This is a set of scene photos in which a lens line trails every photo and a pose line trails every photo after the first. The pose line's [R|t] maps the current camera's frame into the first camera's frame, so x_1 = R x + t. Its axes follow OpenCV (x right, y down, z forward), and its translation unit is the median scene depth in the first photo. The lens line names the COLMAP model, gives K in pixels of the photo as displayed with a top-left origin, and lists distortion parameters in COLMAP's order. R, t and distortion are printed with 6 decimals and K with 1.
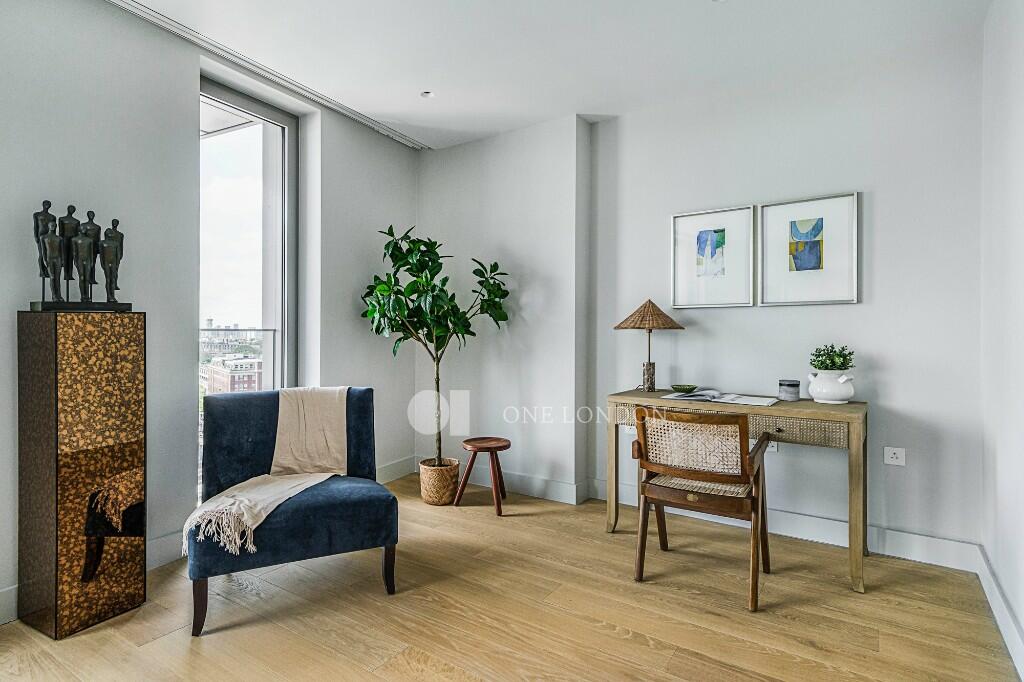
lens RADIAL K [[525.3, 0, 515.9], [0, 525.3, 340.9], [0, 0, 1]] dist [0.023426, -0.000202]
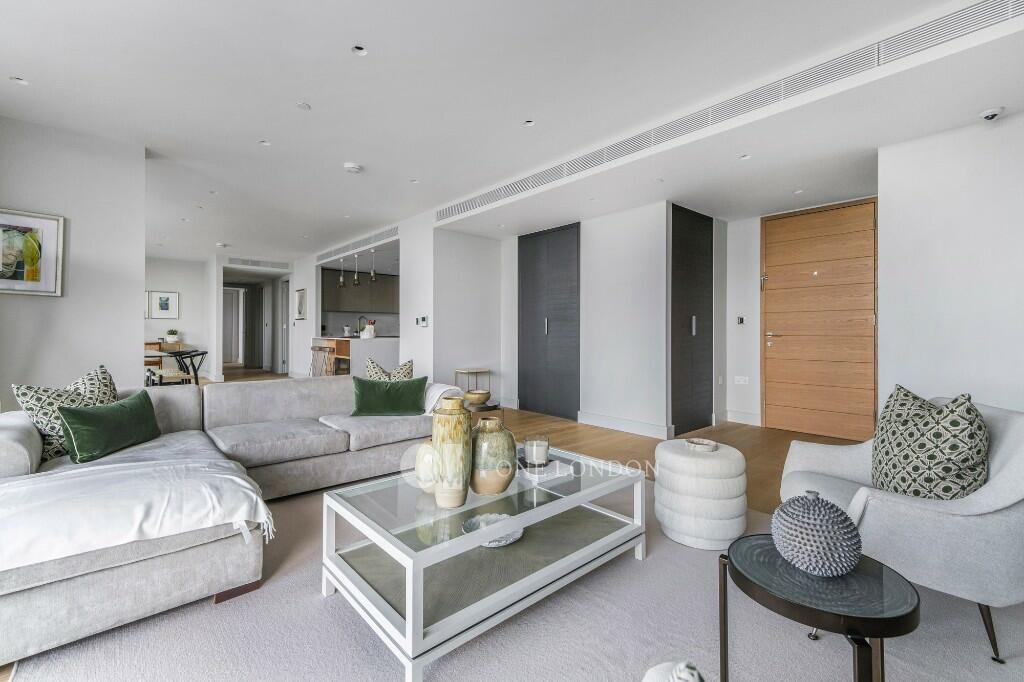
lens RADIAL K [[439.7, 0, 514.2], [0, 439.7, 336.6], [0, 0, 1]] dist [0.001790, 0.000117]
pose [[0.252536, -0.003427, 0.967581, -1.895472], [-0.000240, 0.999993, 0.003604, 0.049349], [-0.967587, -0.001143, 0.252534, -2.264248]]
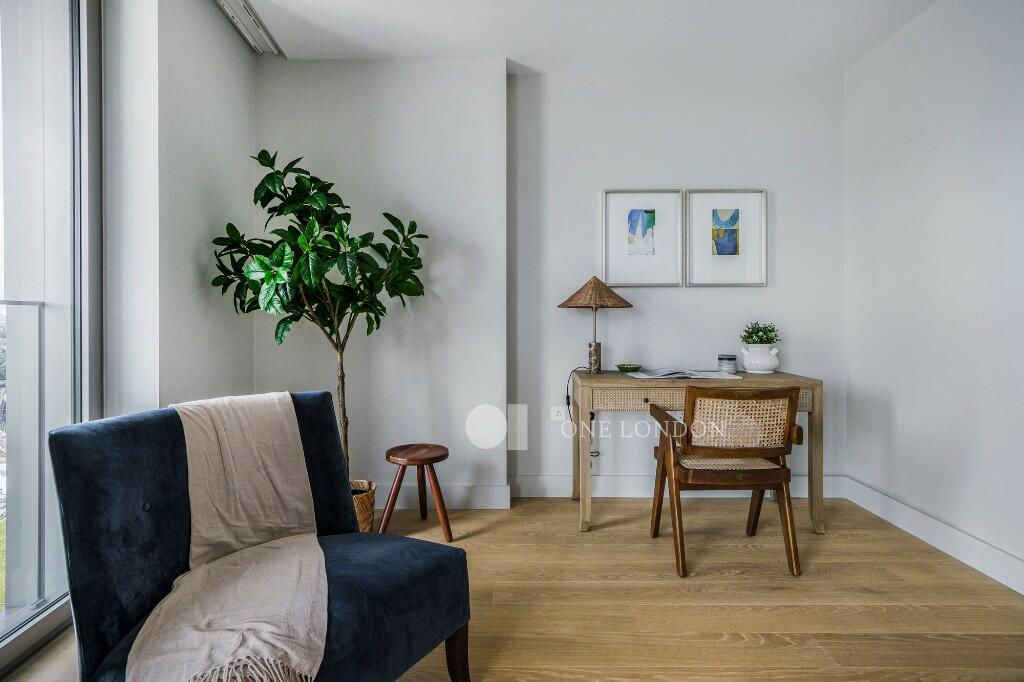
lens RADIAL K [[525.3, 0, 511.8], [0, 525.3, 331.7], [0, 0, 1]] dist [0.023426, -0.000202]
pose [[0.831767, -0.012564, 0.554982, -0.425994], [0.009821, 0.999920, 0.007919, 0.013041], [-0.555038, -0.001136, 0.831824, 0.321371]]
